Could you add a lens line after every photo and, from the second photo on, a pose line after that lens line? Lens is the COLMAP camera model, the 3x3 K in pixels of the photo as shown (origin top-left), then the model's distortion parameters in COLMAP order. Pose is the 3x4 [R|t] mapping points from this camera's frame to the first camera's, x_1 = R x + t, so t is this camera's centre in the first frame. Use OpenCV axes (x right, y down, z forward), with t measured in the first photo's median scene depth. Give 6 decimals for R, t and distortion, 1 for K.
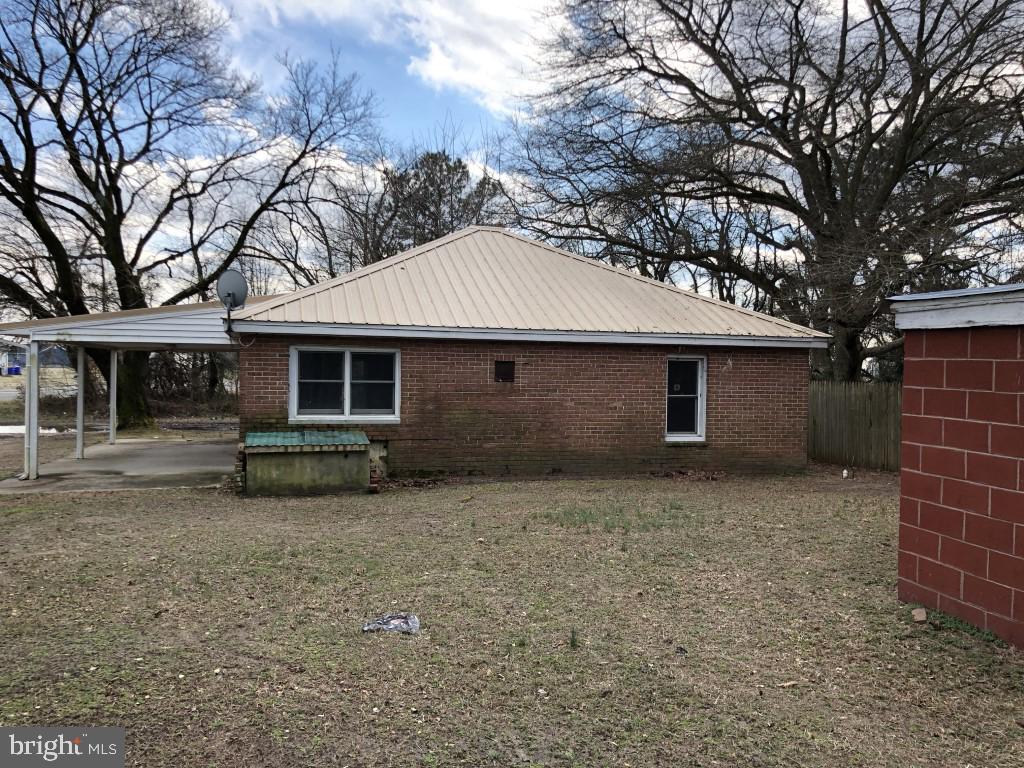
lens RADIAL K [[822.8, 0, 508.9], [0, 822.8, 379.3], [0, 0, 1]] dist [0.072773, -0.086699]
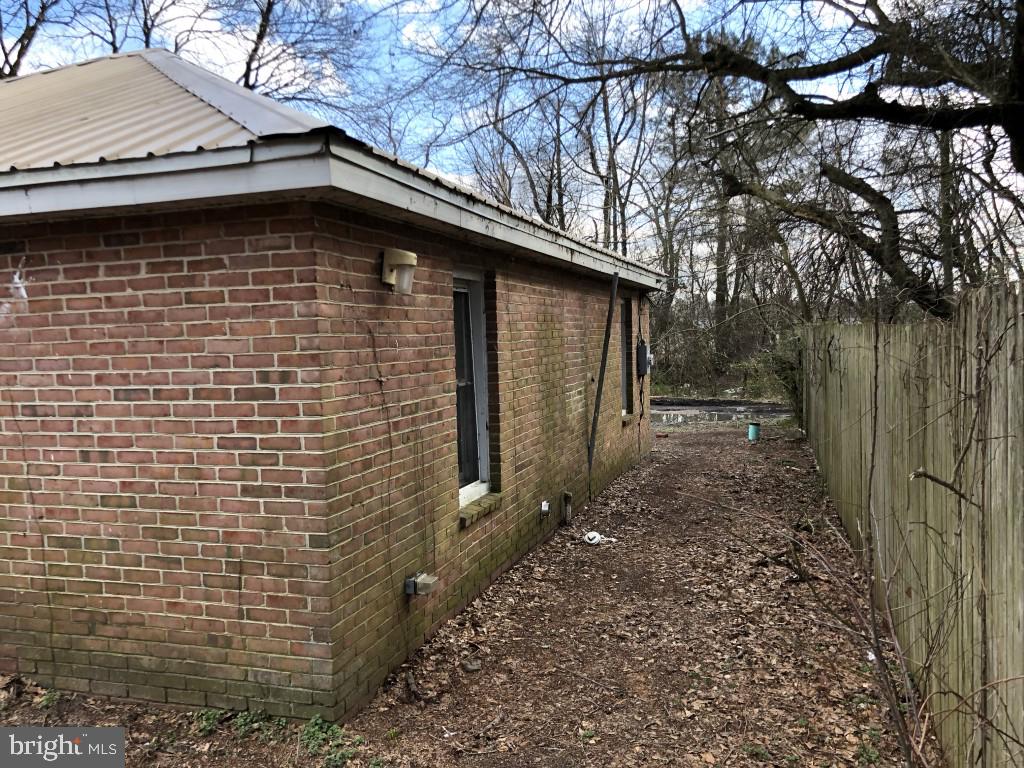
lens RADIAL K [[822.8, 0, 508.9], [0, 822.8, 379.3], [0, 0, 1]] dist [0.072773, -0.086699]
pose [[0.868460, -0.017148, -0.495463, 0.553025], [0.031461, 0.999293, 0.020561, 0.009942], [0.494760, -0.033444, 0.868386, 0.861268]]
